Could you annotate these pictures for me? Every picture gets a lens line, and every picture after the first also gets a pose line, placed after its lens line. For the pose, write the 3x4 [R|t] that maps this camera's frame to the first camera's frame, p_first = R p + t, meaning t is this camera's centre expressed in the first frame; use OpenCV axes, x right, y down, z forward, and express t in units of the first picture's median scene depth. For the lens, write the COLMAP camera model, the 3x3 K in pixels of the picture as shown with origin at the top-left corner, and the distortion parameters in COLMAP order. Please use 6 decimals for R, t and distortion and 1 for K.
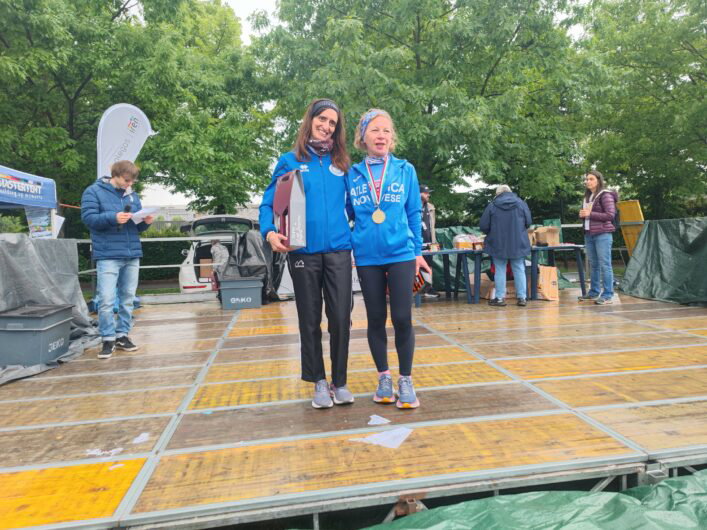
lens RADIAL K [[469.0, 0, 358.7], [0, 469.0, 264.7], [0, 0, 1]] dist [0.073531, -0.059939]
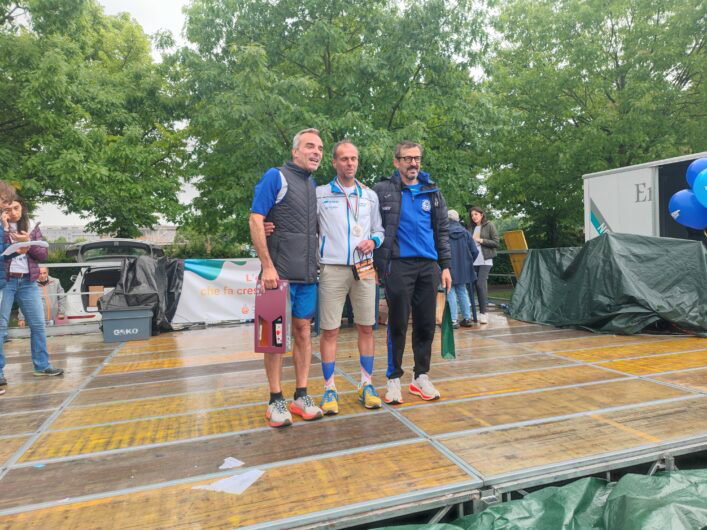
lens RADIAL K [[470.6, 0, 357.2], [0, 470.6, 264.0], [0, 0, 1]] dist [0.069699, -0.057633]
pose [[0.987553, 0.002307, 0.157268, 0.052807], [0.005850, 0.998662, -0.051387, -0.006886], [-0.157176, 0.051667, 0.986218, -0.001067]]
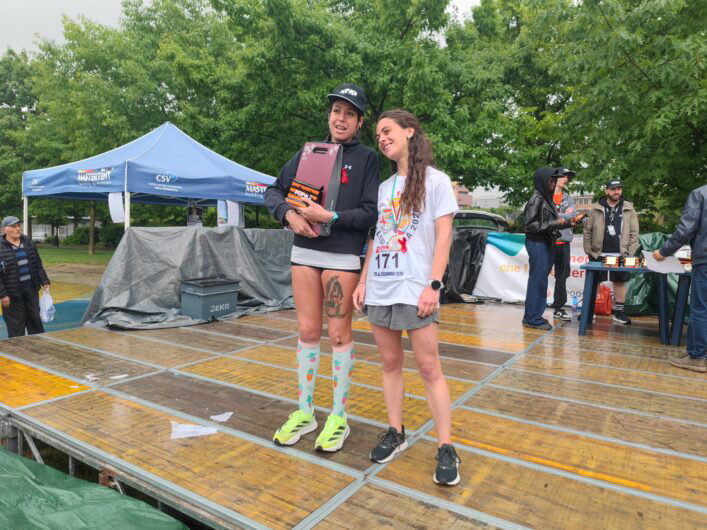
lens RADIAL K [[476.4, 0, 360.8], [0, 476.4, 268.8], [0, 0, 1]] dist [0.045191, -0.062340]
pose [[0.739555, 0.098616, -0.665832, 0.374521], [-0.079070, 0.995088, 0.059557, -0.039101], [0.668435, 0.008601, 0.743720, 0.147952]]
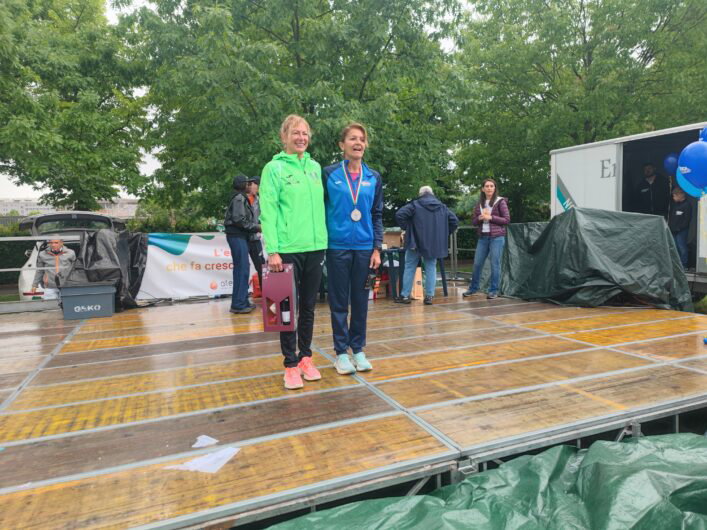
lens RADIAL K [[469.6, 0, 358.0], [0, 469.6, 264.7], [0, 0, 1]] dist [0.073510, -0.059871]
pose [[0.974807, -0.008686, 0.222883, 0.048726], [0.008197, 0.999962, 0.003115, -0.005731], [-0.222901, -0.001210, 0.974840, 0.010926]]
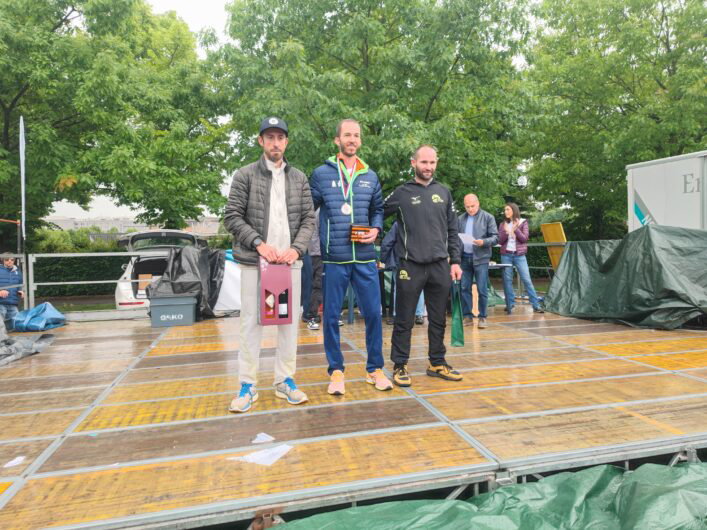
lens RADIAL K [[469.1, 0, 359.0], [0, 469.1, 261.9], [0, 0, 1]] dist [0.074891, -0.061154]
pose [[0.996740, 0.008895, 0.080194, 0.061665], [-0.005837, 0.999250, -0.038293, -0.005152], [-0.080474, 0.037700, 0.996043, -0.020492]]
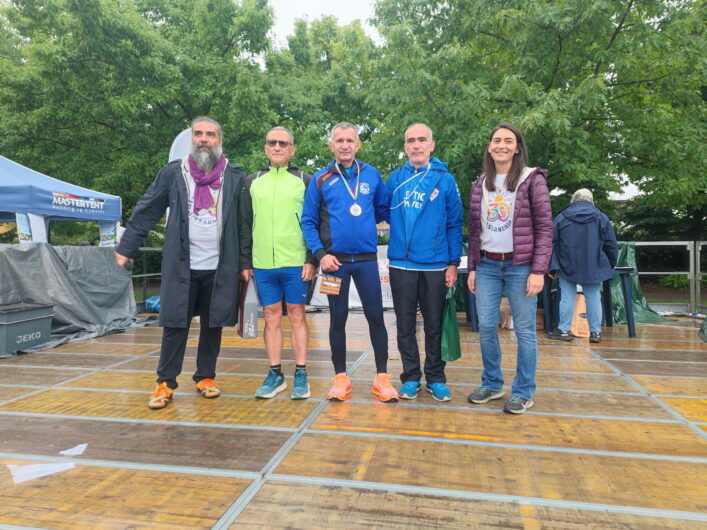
lens RADIAL K [[469.0, 0, 358.7], [0, 469.0, 264.7], [0, 0, 1]] dist [0.073531, -0.059939]
pose [[0.934025, 0.036471, -0.355340, 0.344209], [-0.043387, 0.998992, -0.011510, -0.021674], [0.354562, 0.026168, 0.934666, 0.111492]]
